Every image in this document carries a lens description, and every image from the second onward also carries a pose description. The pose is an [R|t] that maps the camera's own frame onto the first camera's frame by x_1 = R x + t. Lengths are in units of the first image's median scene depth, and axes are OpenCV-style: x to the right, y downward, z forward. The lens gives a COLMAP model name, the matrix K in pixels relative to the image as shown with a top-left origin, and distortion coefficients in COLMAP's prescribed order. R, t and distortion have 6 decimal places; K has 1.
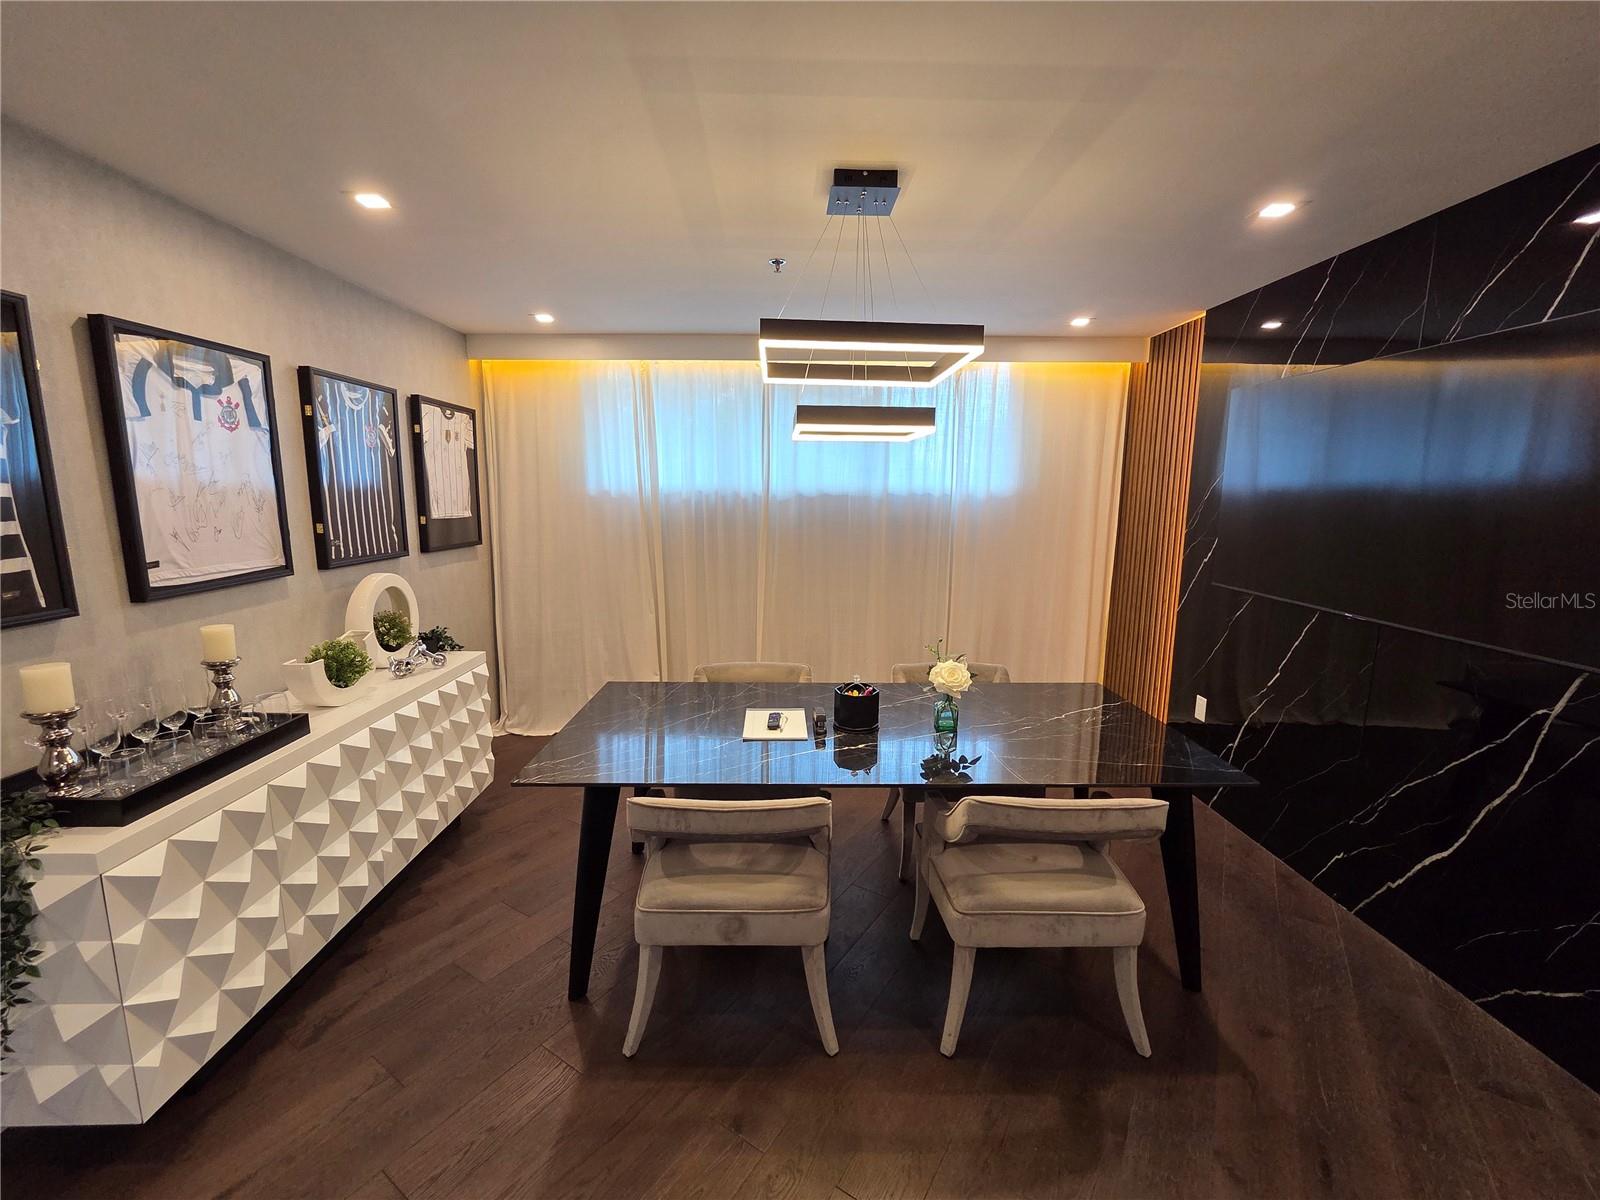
lens RADIAL K [[661.3, 0, 802.1], [0, 661.3, 598.0], [0, 0, 1]] dist [-0.011447, 0.002970]
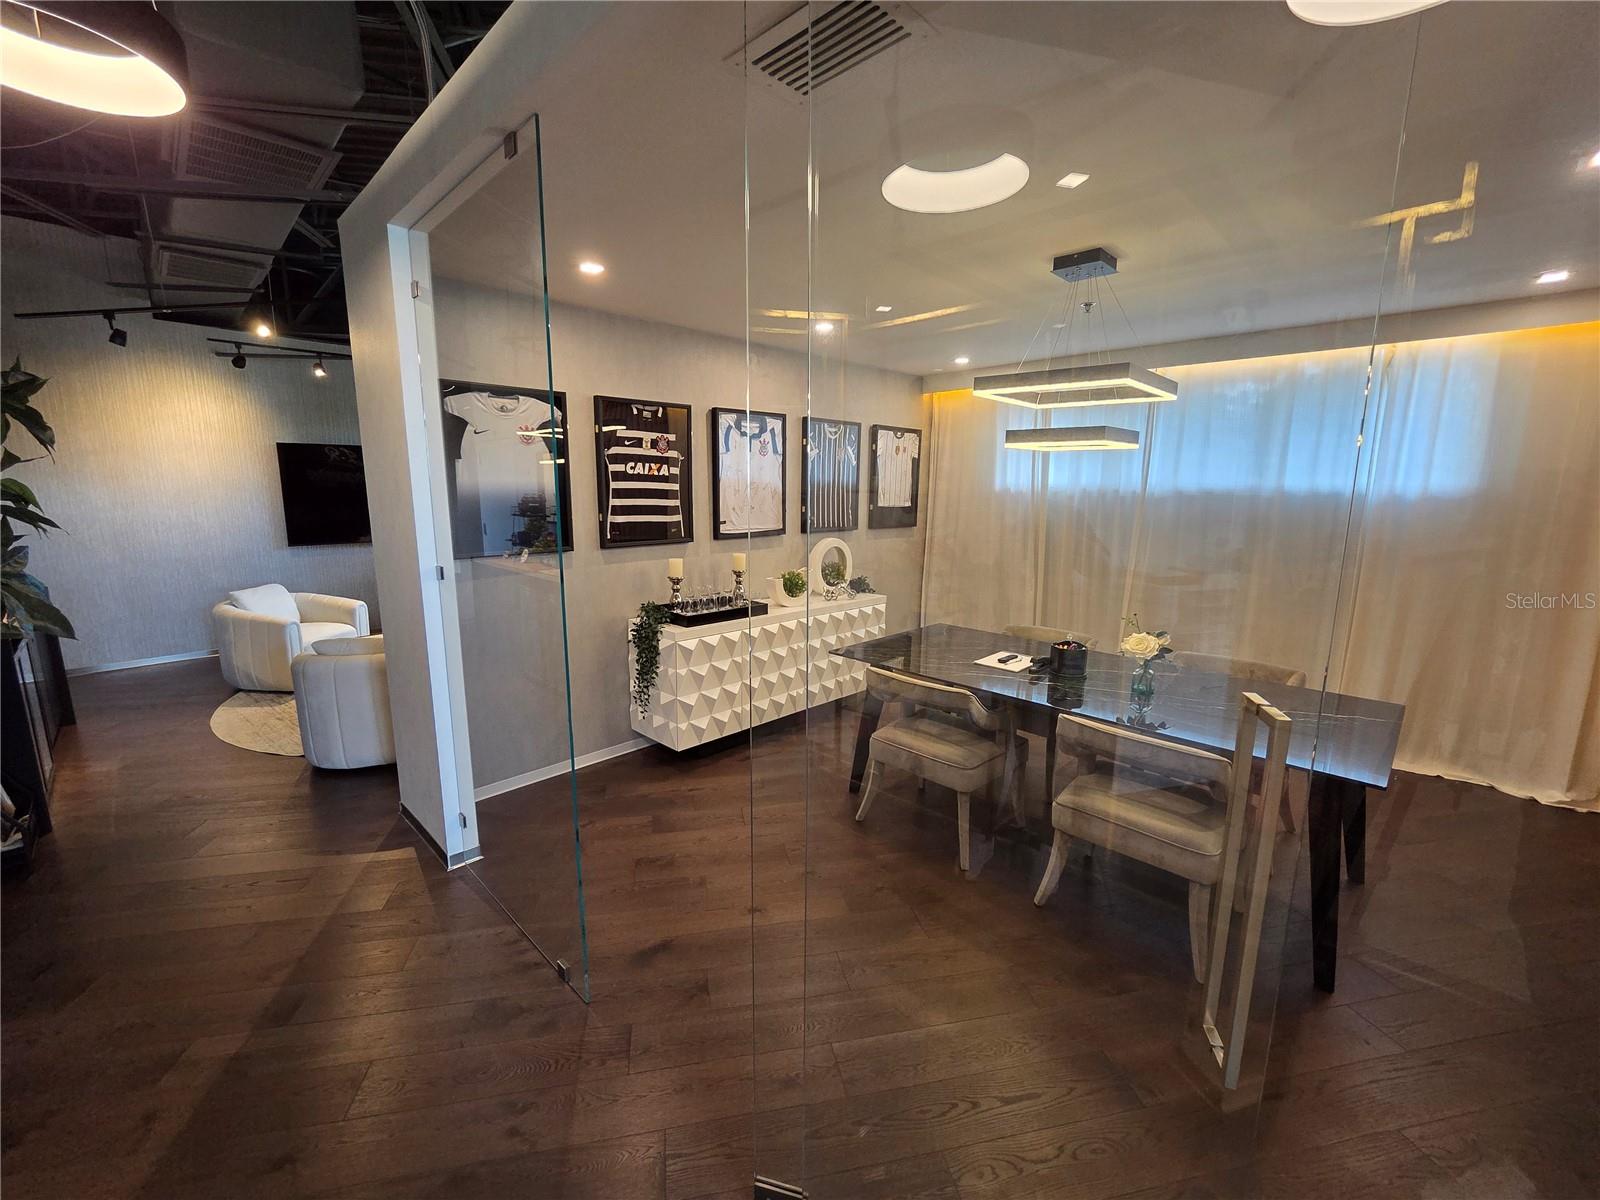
lens RADIAL K [[661.3, 0, 800.3], [0, 661.3, 602.6], [0, 0, 1]] dist [-0.011447, 0.002970]
pose [[0.700609, 0.125636, -0.702398, 0.606929], [-0.118189, 0.991212, 0.059407, 0.042103], [0.703689, 0.041394, 0.709301, -0.275209]]
